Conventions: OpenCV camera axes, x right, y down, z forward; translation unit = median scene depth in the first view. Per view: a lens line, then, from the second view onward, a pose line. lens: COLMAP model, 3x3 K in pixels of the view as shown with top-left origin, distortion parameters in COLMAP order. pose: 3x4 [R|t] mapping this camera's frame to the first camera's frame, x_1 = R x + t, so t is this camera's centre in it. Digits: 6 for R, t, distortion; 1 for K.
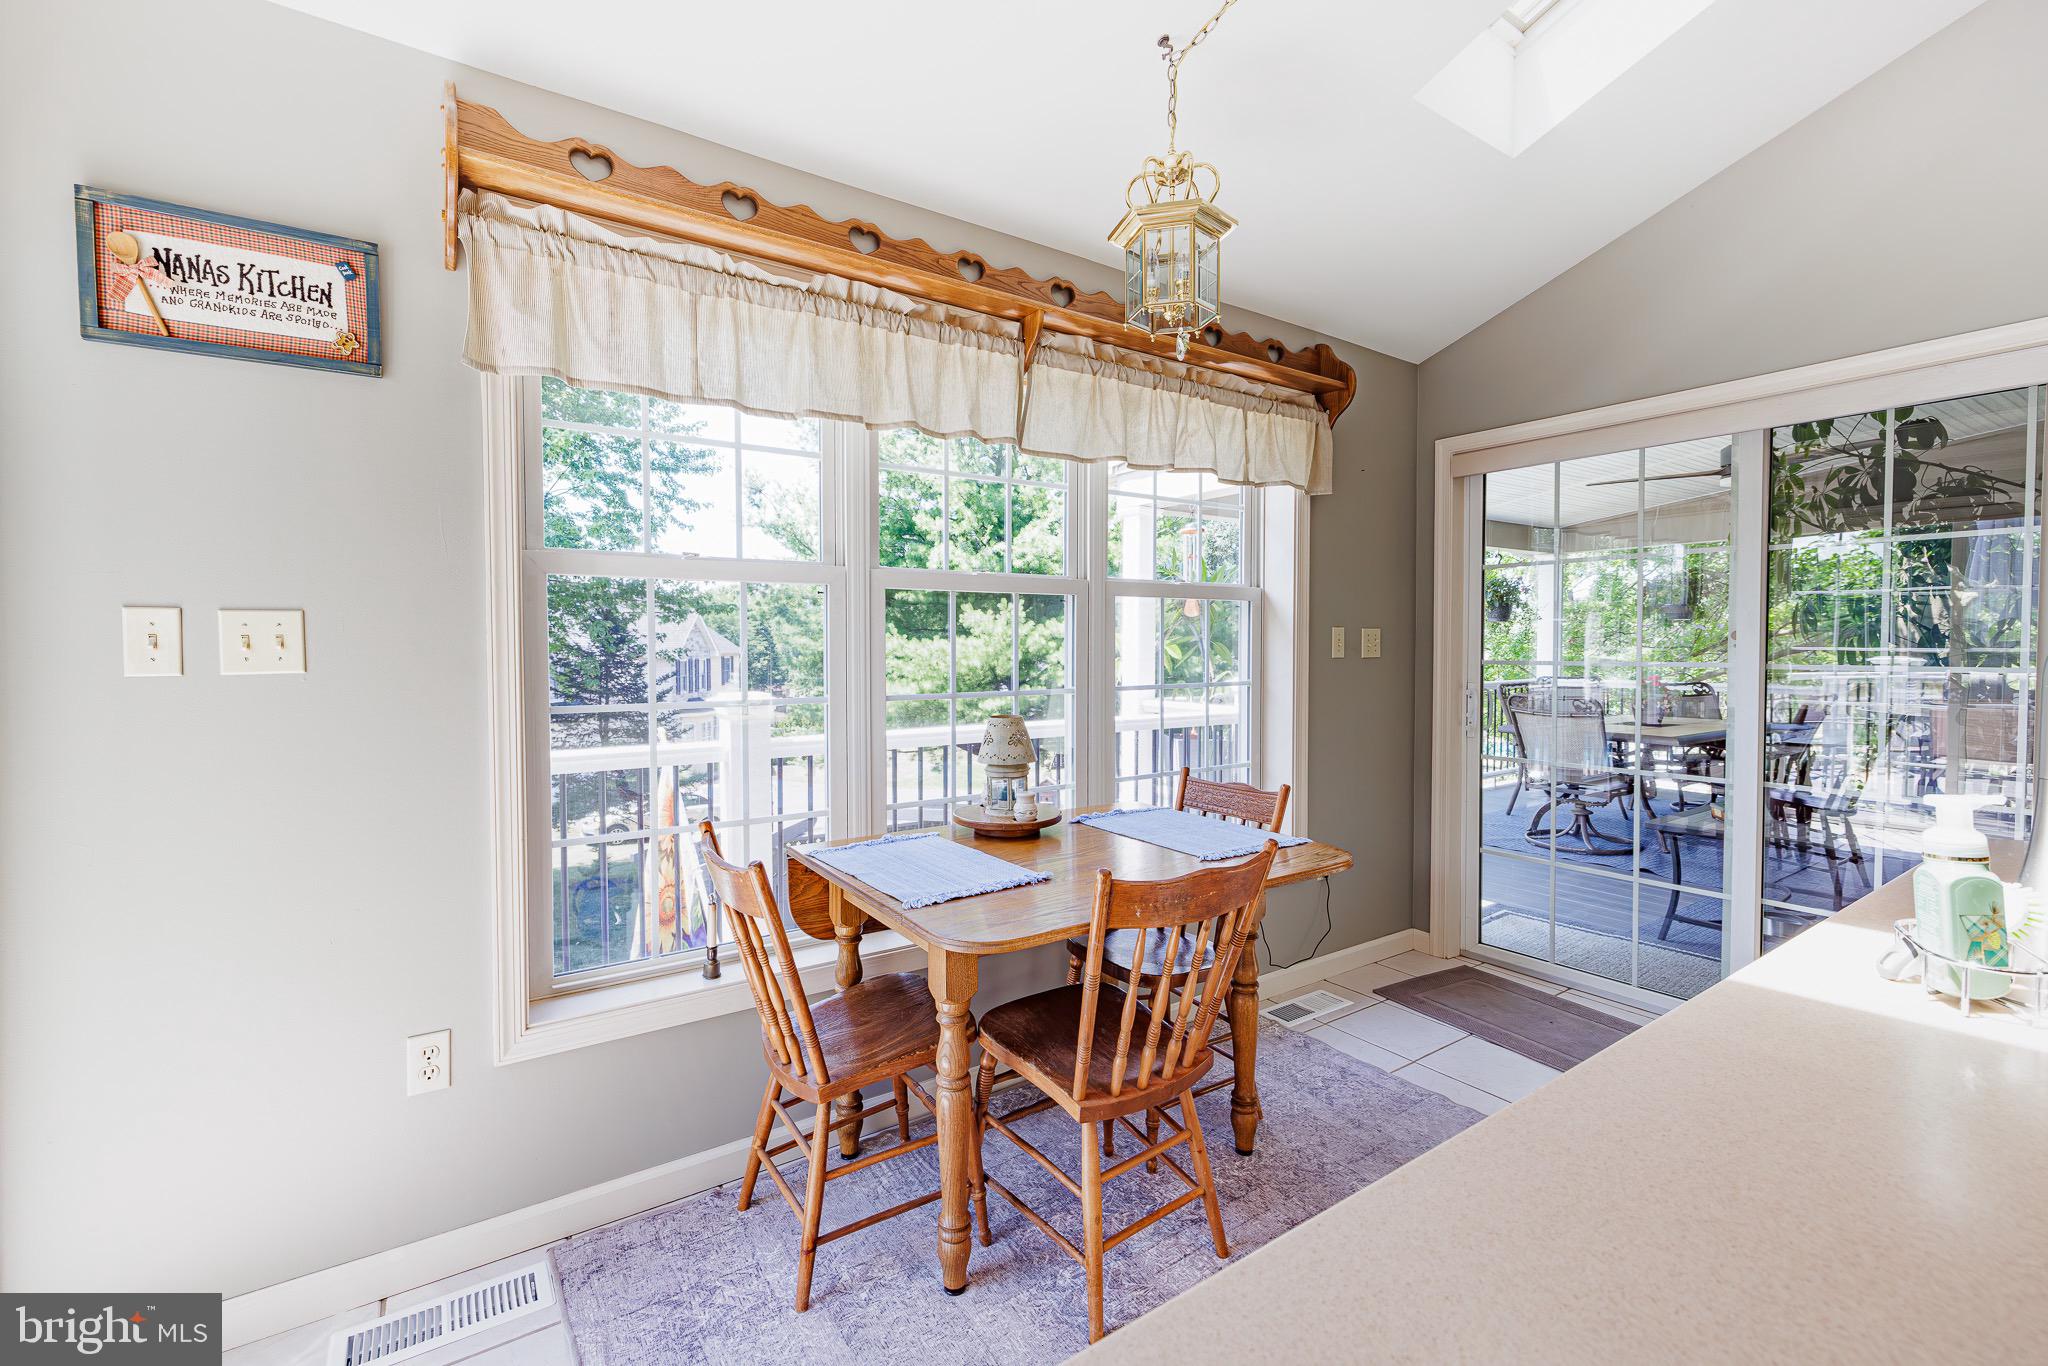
lens RADIAL K [[865.1, 0, 1026.4], [0, 865.1, 676.0], [0, 0, 1]] dist [0.000026, -0.000139]
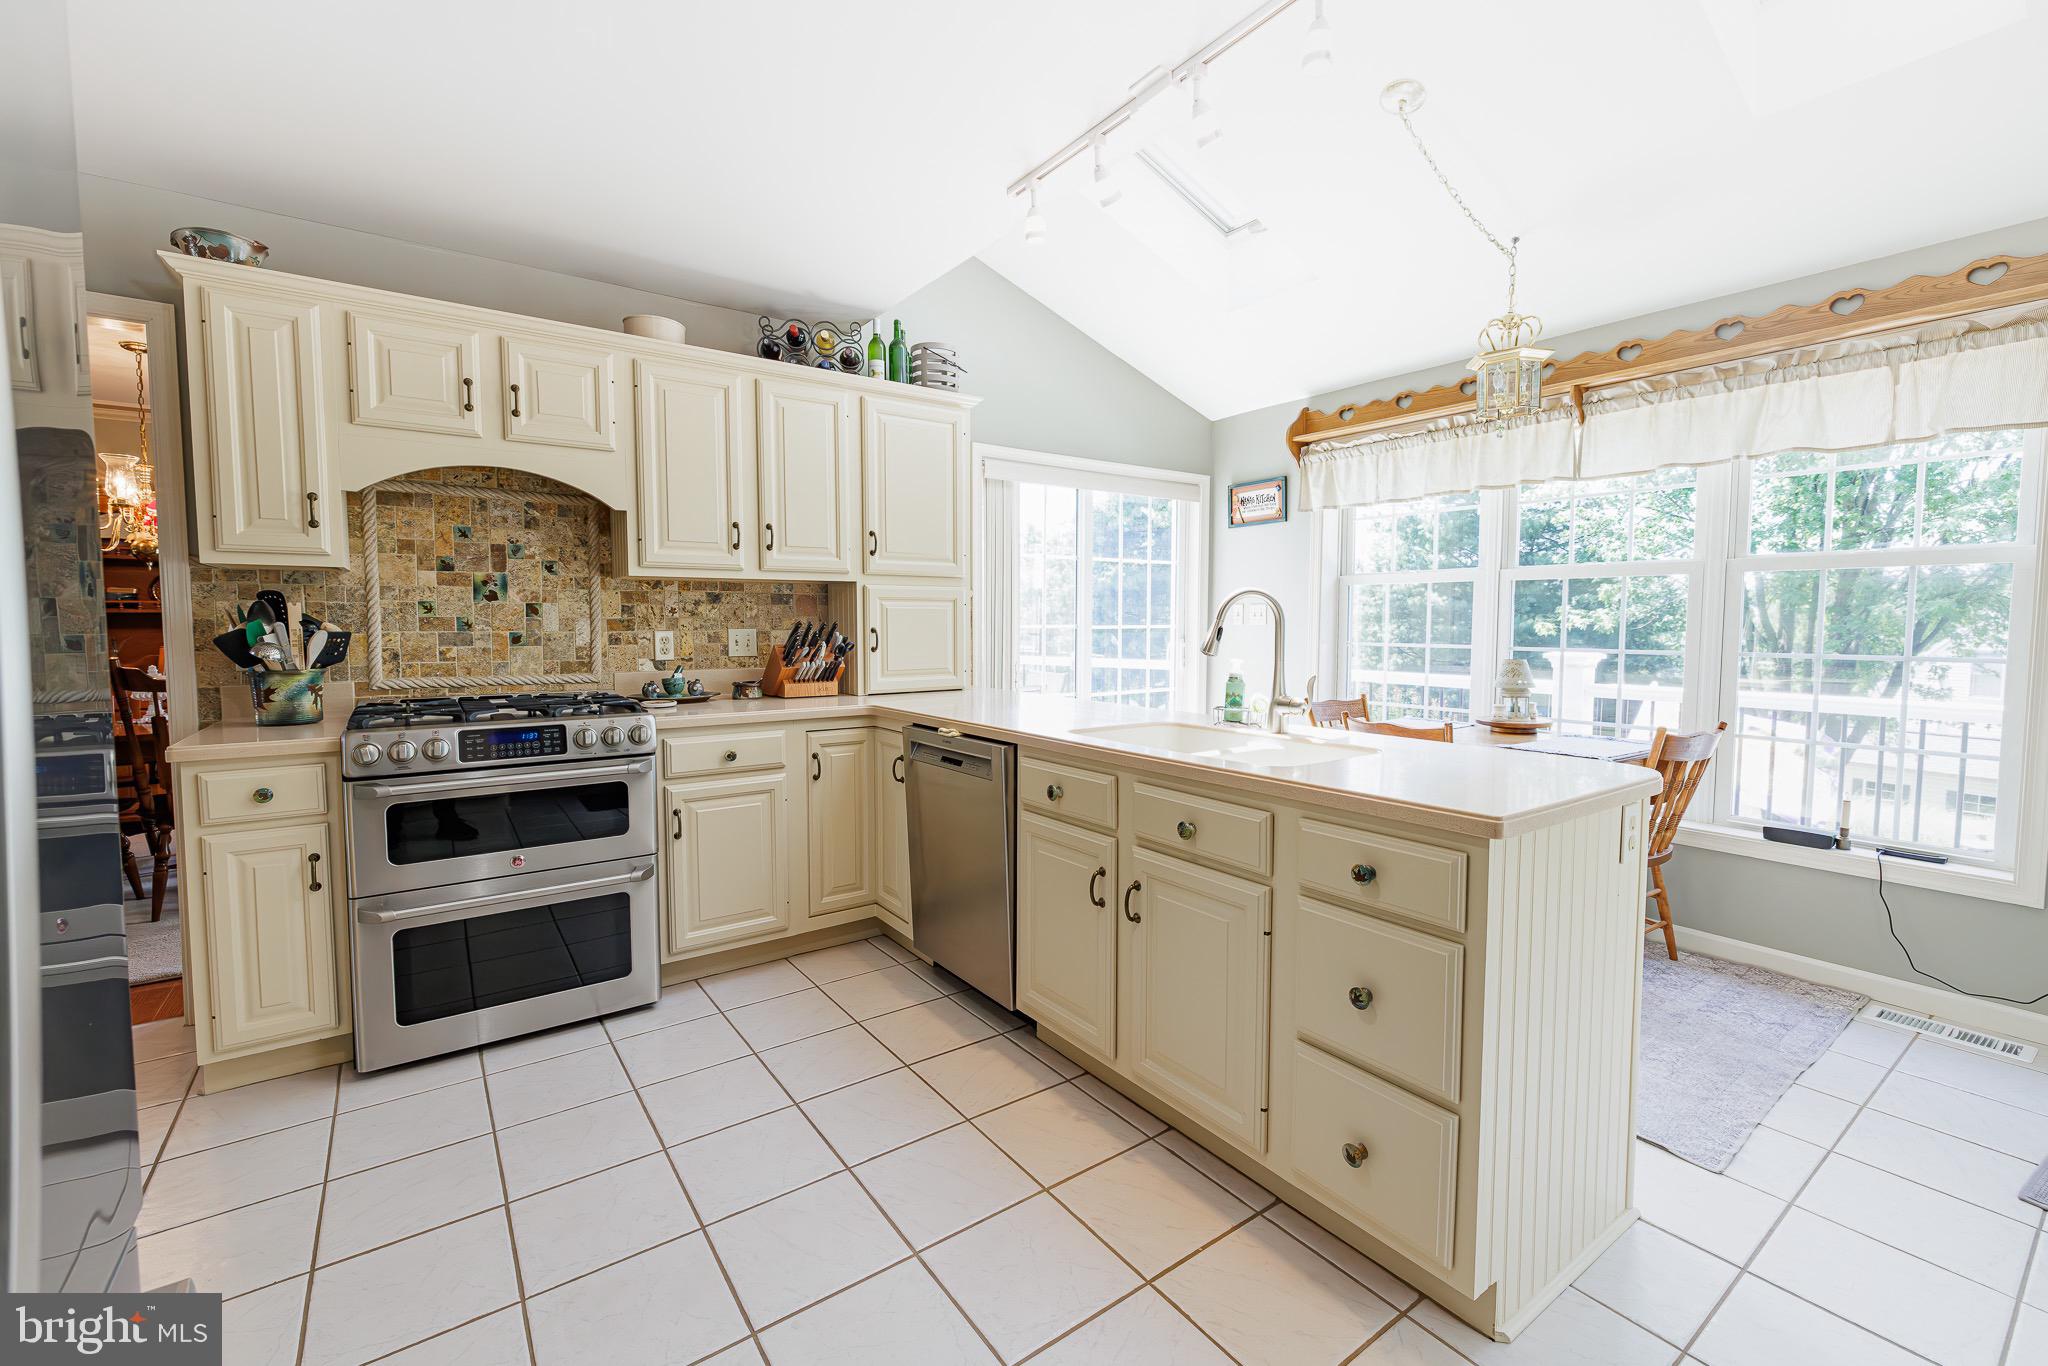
lens RADIAL K [[865.1, 0, 1017.2], [0, 865.1, 680.3], [0, 0, 1]] dist [0.000026, -0.000139]
pose [[0.010840, 0.070699, -0.997439, 2.116981], [-0.039265, 0.996758, 0.070224, 0.016306], [0.999170, 0.038403, 0.013581, 0.084623]]
